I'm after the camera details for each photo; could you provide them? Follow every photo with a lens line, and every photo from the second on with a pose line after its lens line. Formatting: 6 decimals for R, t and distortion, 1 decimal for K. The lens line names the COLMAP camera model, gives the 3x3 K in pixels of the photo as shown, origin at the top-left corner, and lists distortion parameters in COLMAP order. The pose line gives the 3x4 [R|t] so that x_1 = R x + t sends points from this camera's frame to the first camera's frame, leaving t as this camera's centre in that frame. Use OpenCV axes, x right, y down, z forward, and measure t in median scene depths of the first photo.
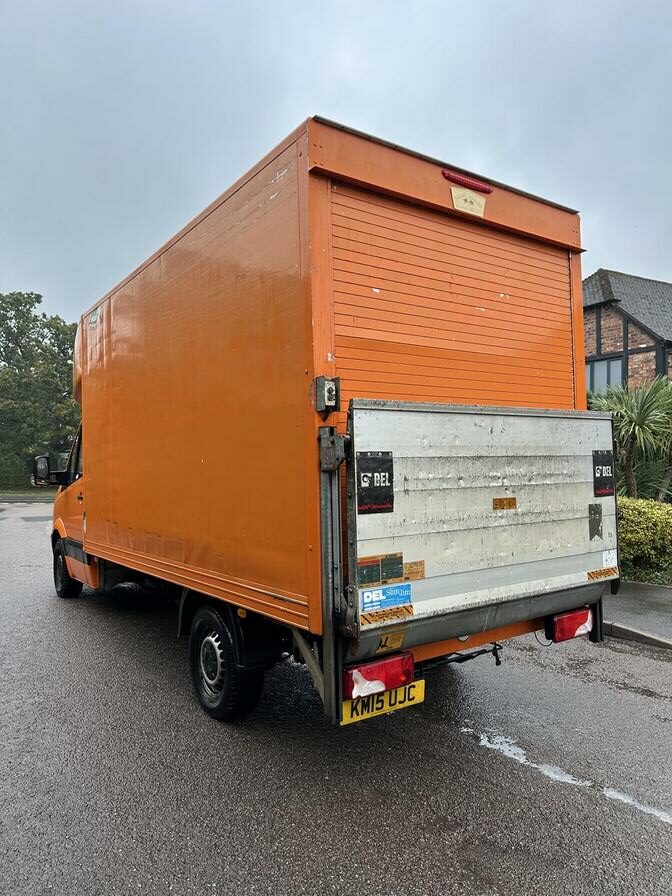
lens RADIAL K [[631.9, 0, 336.6], [0, 631.9, 464.5], [0, 0, 1]] dist [0.081689, -0.241071]
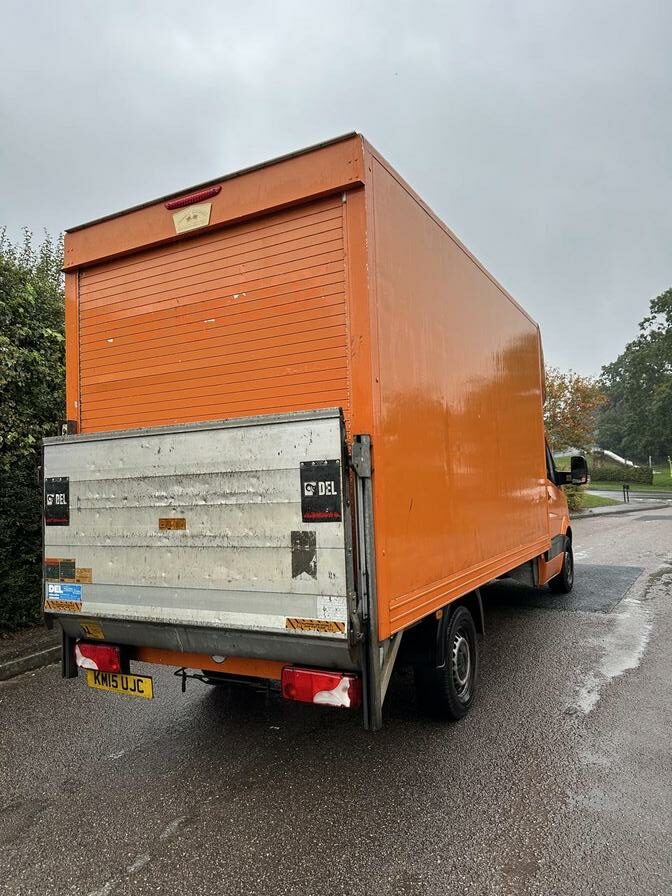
lens RADIAL K [[616.1, 0, 336.0], [0, 616.1, 448.0], [0, 0, 1]] dist [0.095282, -0.216363]
pose [[0.453823, -0.039564, -0.890213, 1.236543], [0.046471, 0.998705, -0.020695, -0.023945], [0.889879, -0.031977, 0.455074, 0.792085]]
